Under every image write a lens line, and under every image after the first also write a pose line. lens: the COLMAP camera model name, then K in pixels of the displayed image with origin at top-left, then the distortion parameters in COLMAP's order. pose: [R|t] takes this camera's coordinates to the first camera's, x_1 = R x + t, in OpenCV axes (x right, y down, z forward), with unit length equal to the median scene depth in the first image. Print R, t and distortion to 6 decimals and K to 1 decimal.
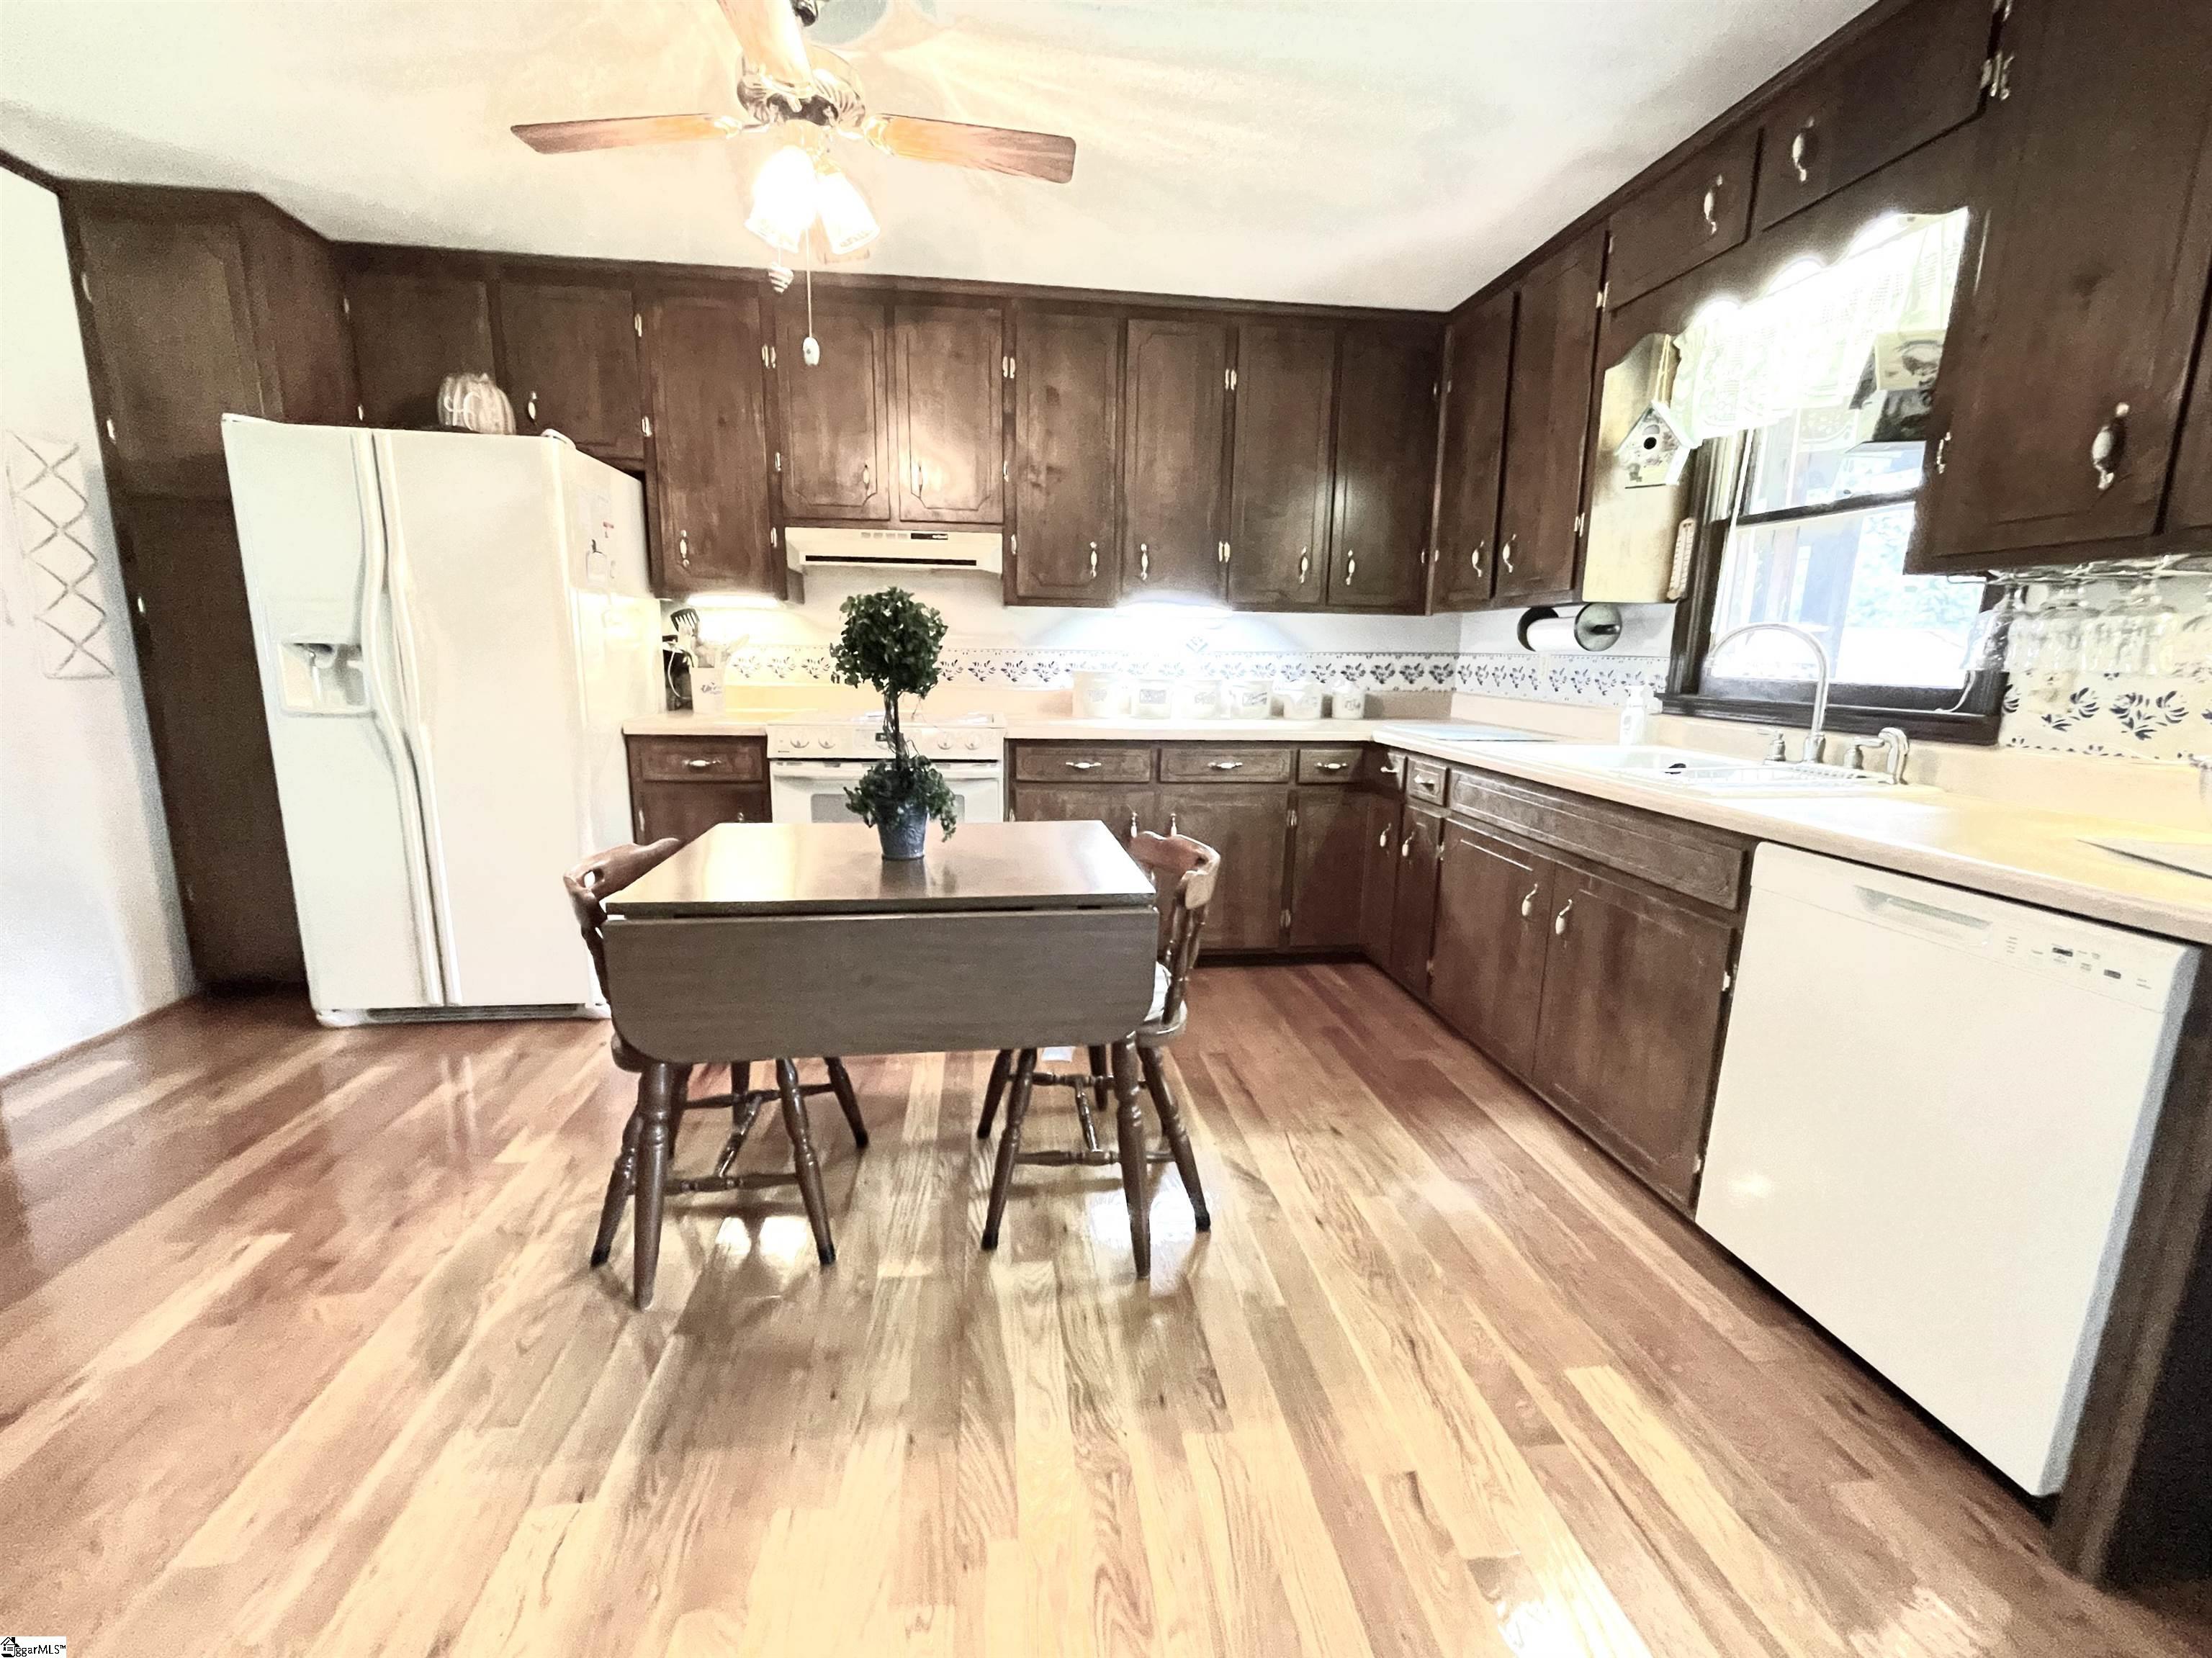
lens RADIAL K [[893.5, 0, 1101.4], [0, 893.5, 822.3], [0, 0, 1]] dist [-0.006448, 0.003743]
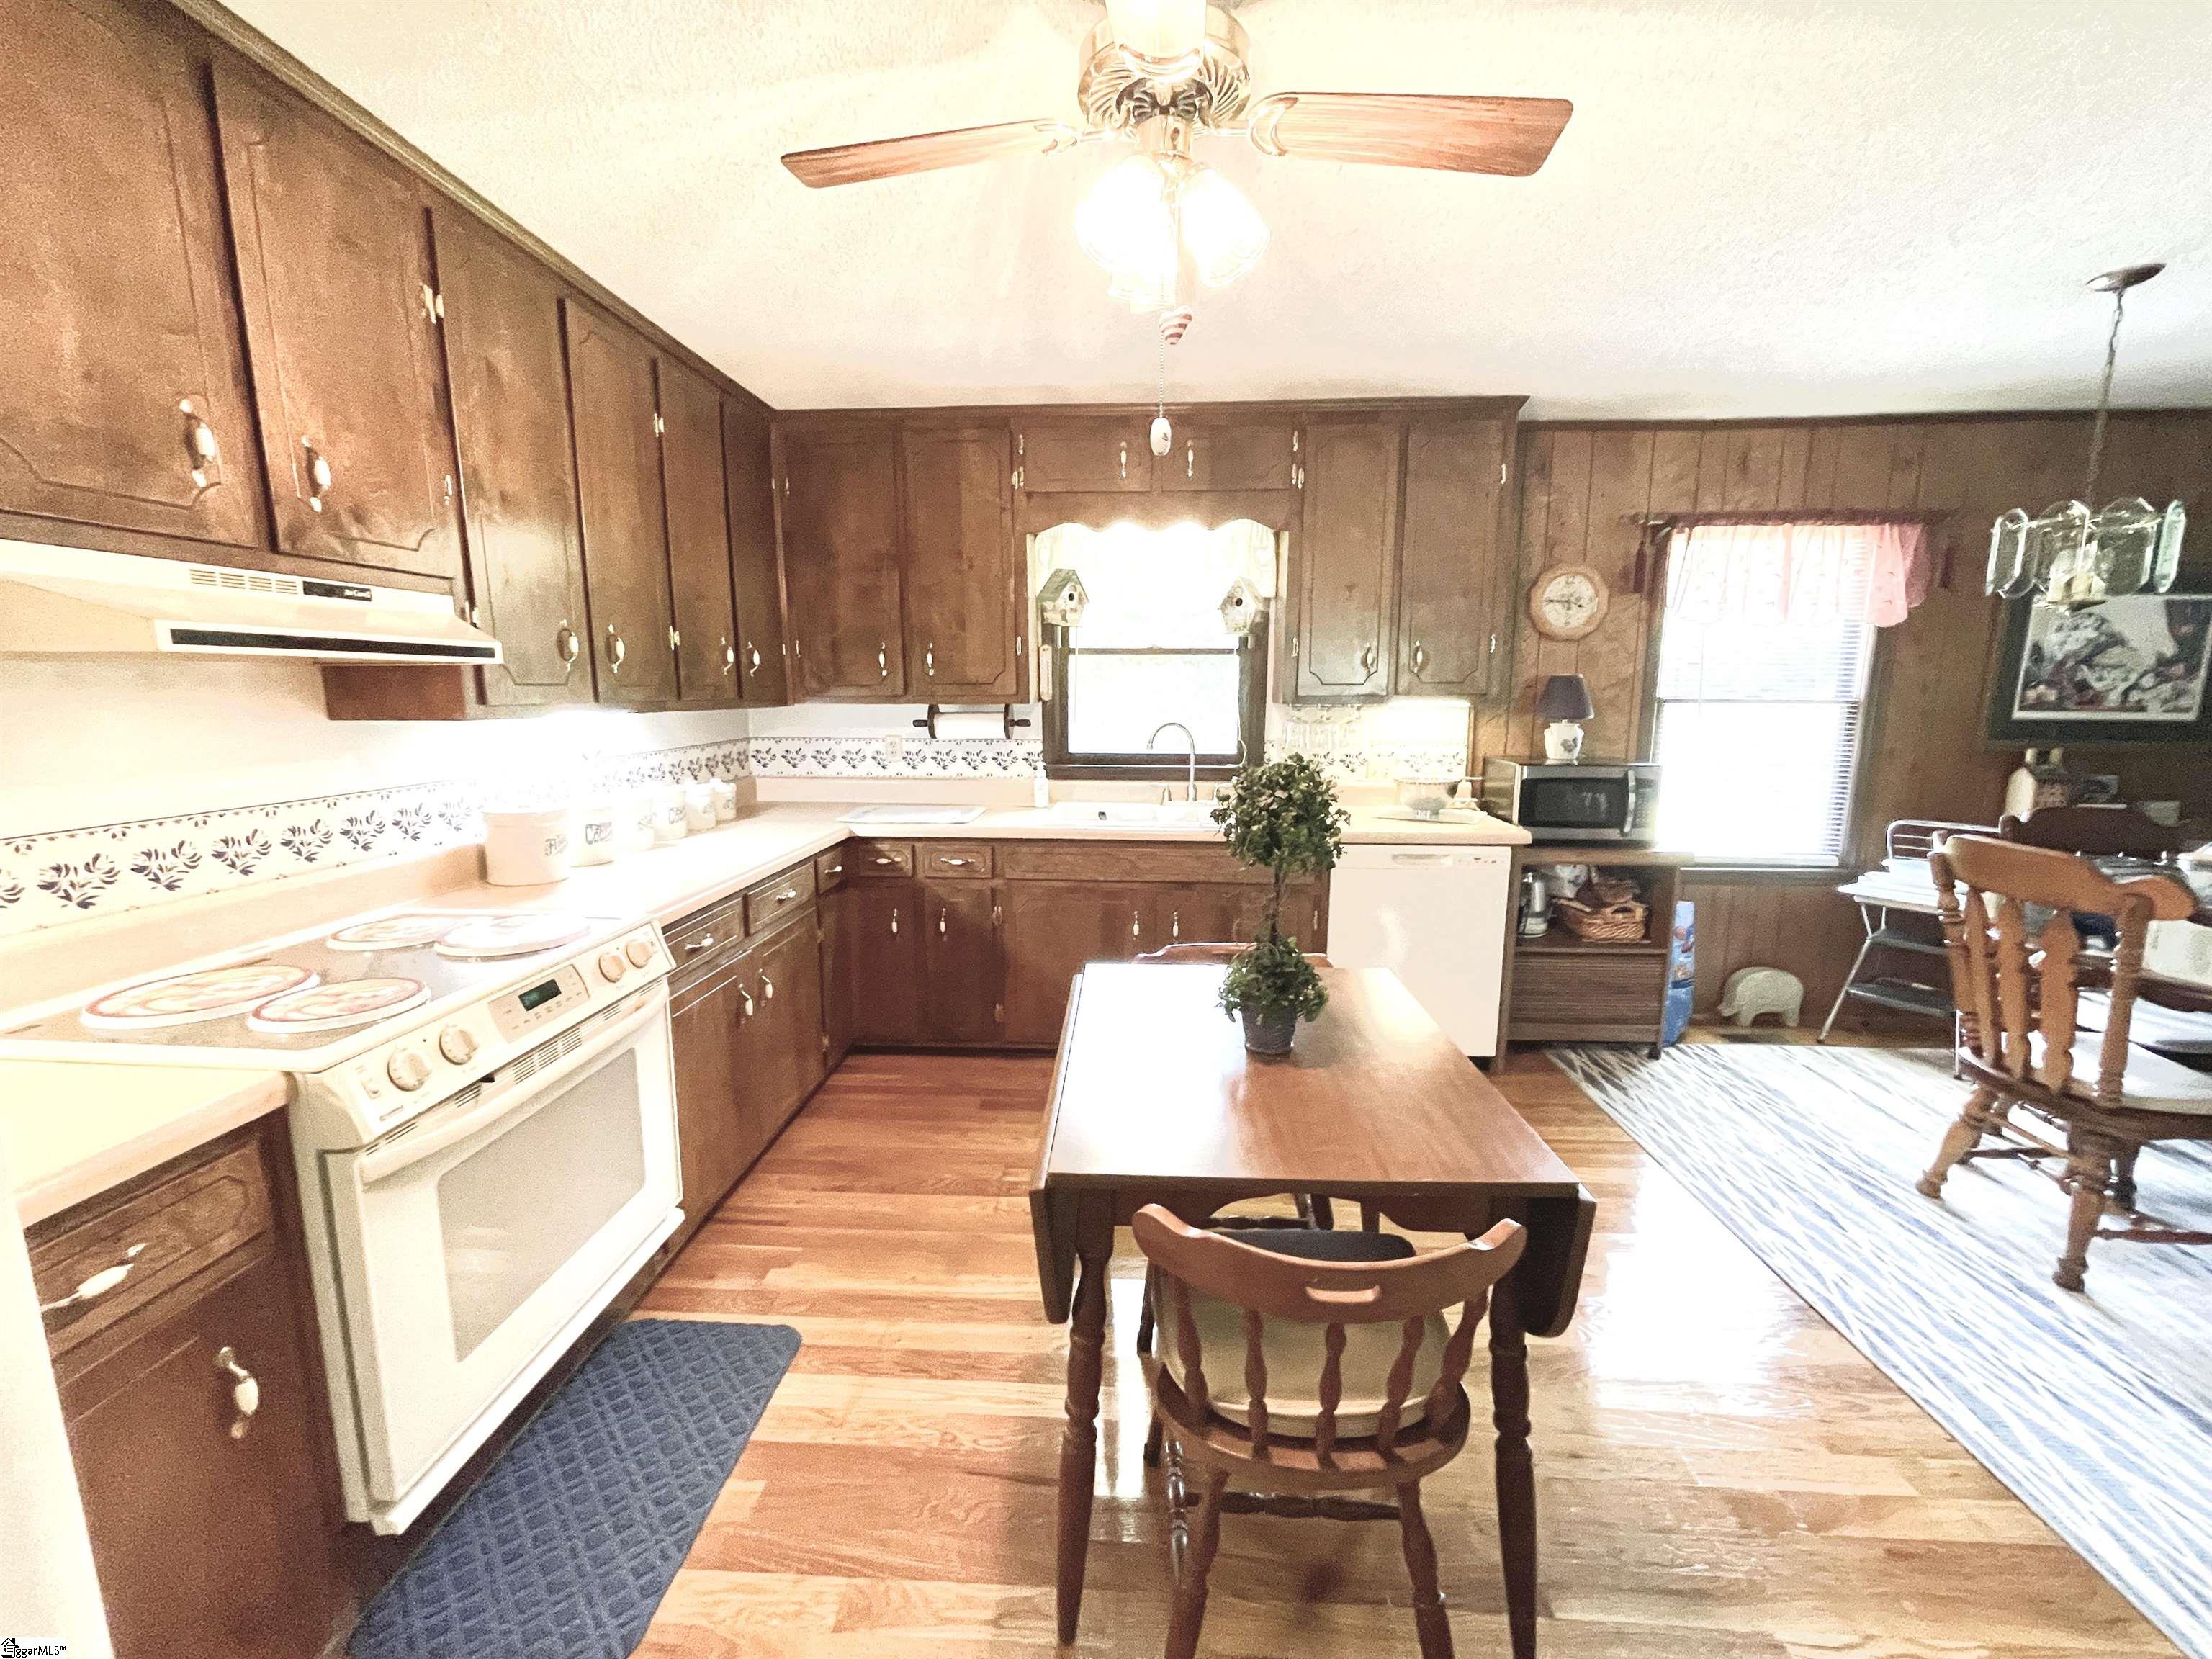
lens RADIAL K [[893.5, 0, 1099.7], [0, 893.5, 831.3], [0, 0, 1]] dist [-0.006448, 0.003743]
pose [[0.180841, -0.173219, 0.968138, -0.654008], [0.192097, 0.971630, 0.137962, -0.193912], [-0.964570, 0.161027, 0.208985, 0.557866]]
